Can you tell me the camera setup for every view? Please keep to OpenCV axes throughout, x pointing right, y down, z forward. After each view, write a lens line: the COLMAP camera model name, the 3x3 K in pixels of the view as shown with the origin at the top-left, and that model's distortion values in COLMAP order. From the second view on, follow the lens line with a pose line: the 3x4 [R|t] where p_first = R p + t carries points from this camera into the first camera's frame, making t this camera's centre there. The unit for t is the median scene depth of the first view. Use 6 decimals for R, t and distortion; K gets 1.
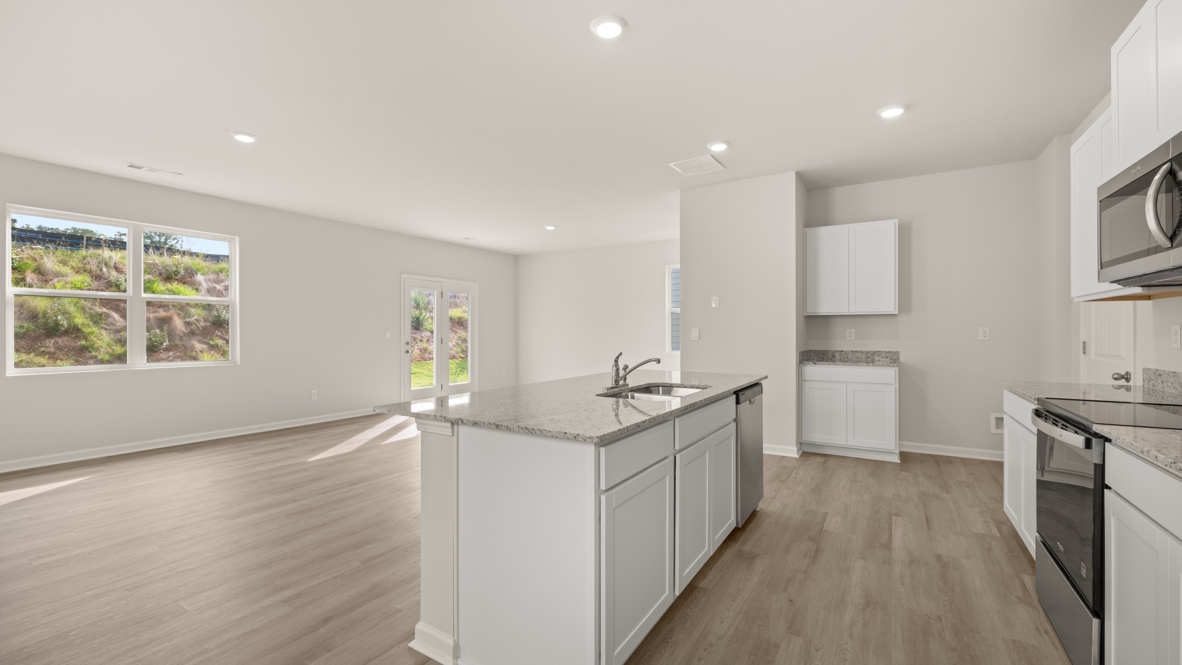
lens RADIAL K [[490.7, 0, 591.0], [0, 490.7, 332.5], [0, 0, 1]] dist [-0.006945, -0.000149]
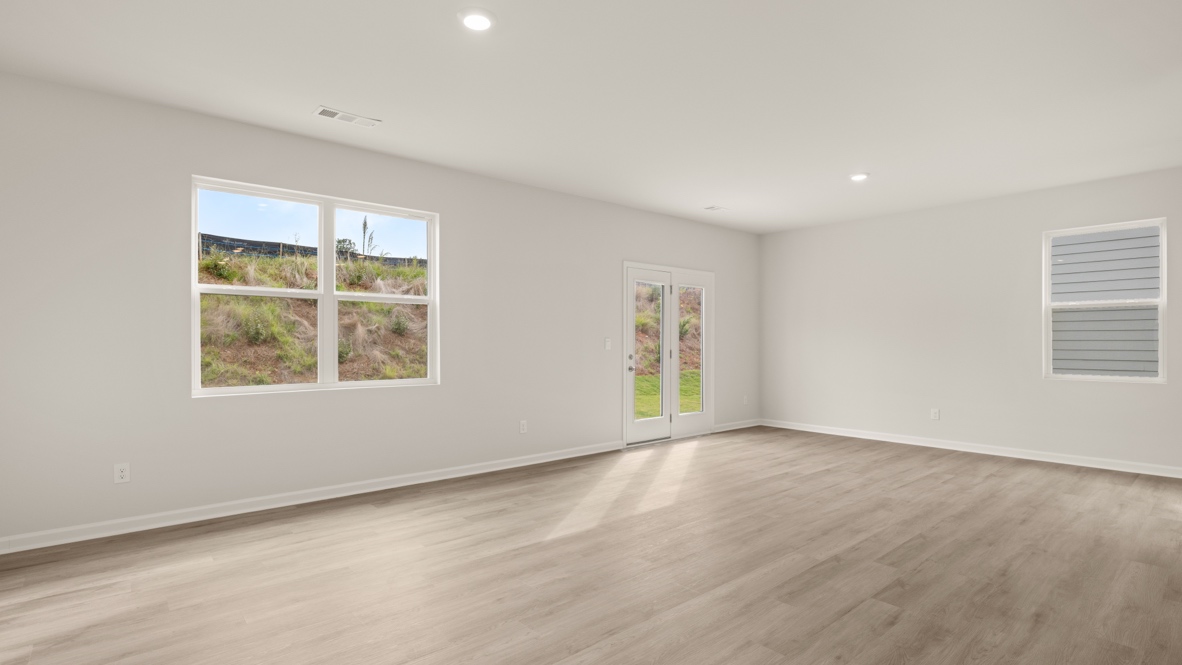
lens RADIAL K [[565.8, 0, 588.8], [0, 565.8, 343.1], [0, 0, 1]] dist [-0.007726, 0.000033]
pose [[0.952448, 0.002360, -0.304693, -0.147604], [-0.001767, 0.999996, 0.002220, -0.000291], [0.304697, -0.001576, 0.952448, 0.151880]]
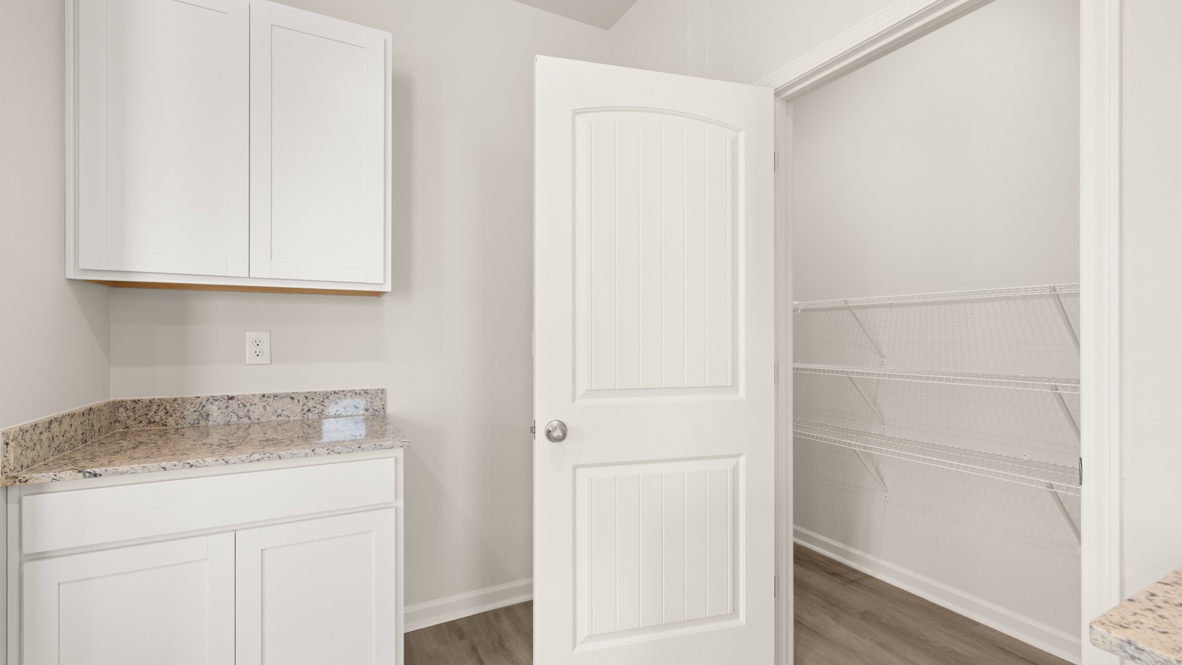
lens RADIAL K [[508.2, 0, 588.2], [0, 508.2, 338.4], [0, 0, 1]] dist [-0.003092, -0.000299]
pose [[0.510791, -0.000403, 0.859705, 0.188160], [-0.000219, 1.000000, 0.000599, -0.001632], [-0.859705, -0.000494, 0.510790, 0.340453]]
